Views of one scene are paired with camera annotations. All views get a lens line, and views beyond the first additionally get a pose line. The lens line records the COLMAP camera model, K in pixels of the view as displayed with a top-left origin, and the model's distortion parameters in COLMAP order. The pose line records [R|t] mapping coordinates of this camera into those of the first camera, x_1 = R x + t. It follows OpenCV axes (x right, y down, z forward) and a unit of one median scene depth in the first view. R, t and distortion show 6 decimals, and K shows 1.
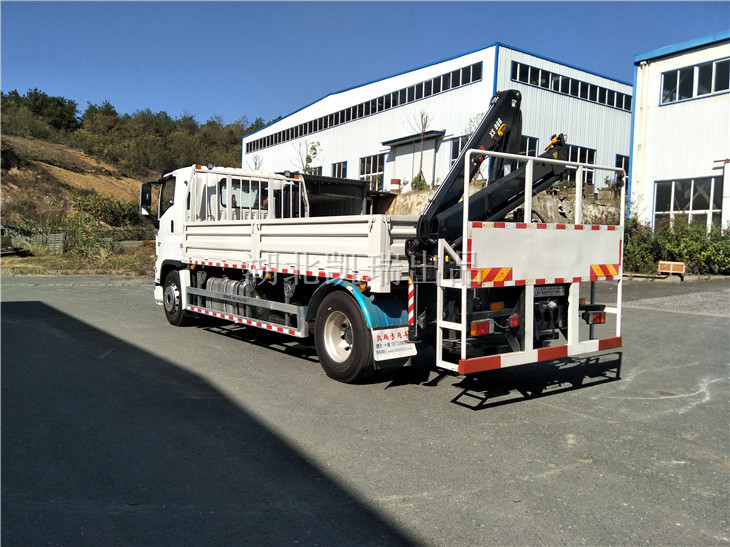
lens RADIAL K [[613.2, 0, 369.1], [0, 613.2, 272.2], [0, 0, 1]] dist [0.048220, -0.105443]
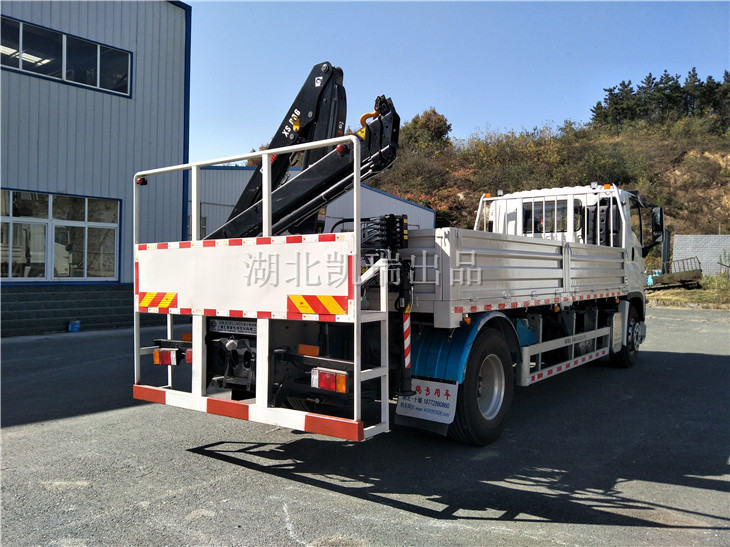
lens RADIAL K [[613.2, 0, 369.1], [0, 613.2, 272.2], [0, 0, 1]] dist [0.048220, -0.105443]
pose [[0.299542, -0.012731, -0.953998, 0.719994], [-0.040924, 0.998819, -0.026179, -0.015921], [0.953205, 0.046884, 0.298667, 0.622060]]
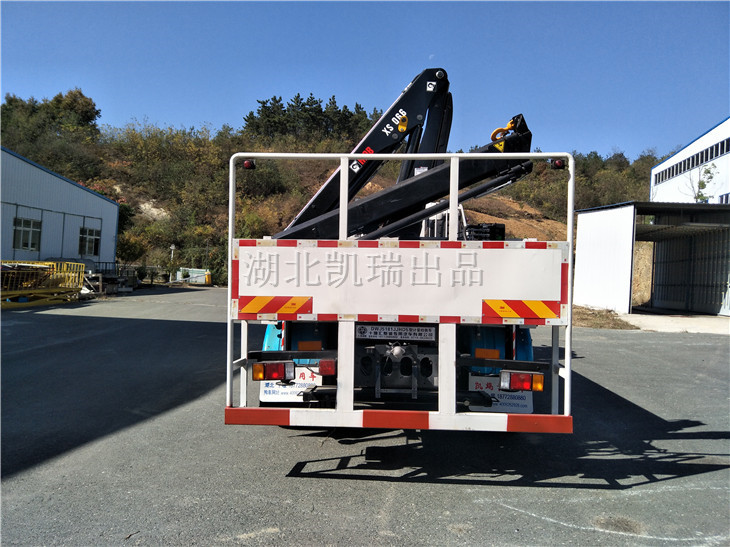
lens RADIAL K [[613.2, 0, 369.1], [0, 613.2, 272.2], [0, 0, 1]] dist [0.048220, -0.105443]
pose [[0.772709, -0.001378, -0.634759, 0.487075], [-0.040130, 0.997891, -0.051017, -0.001550], [0.633491, 0.064894, 0.771024, 0.278414]]
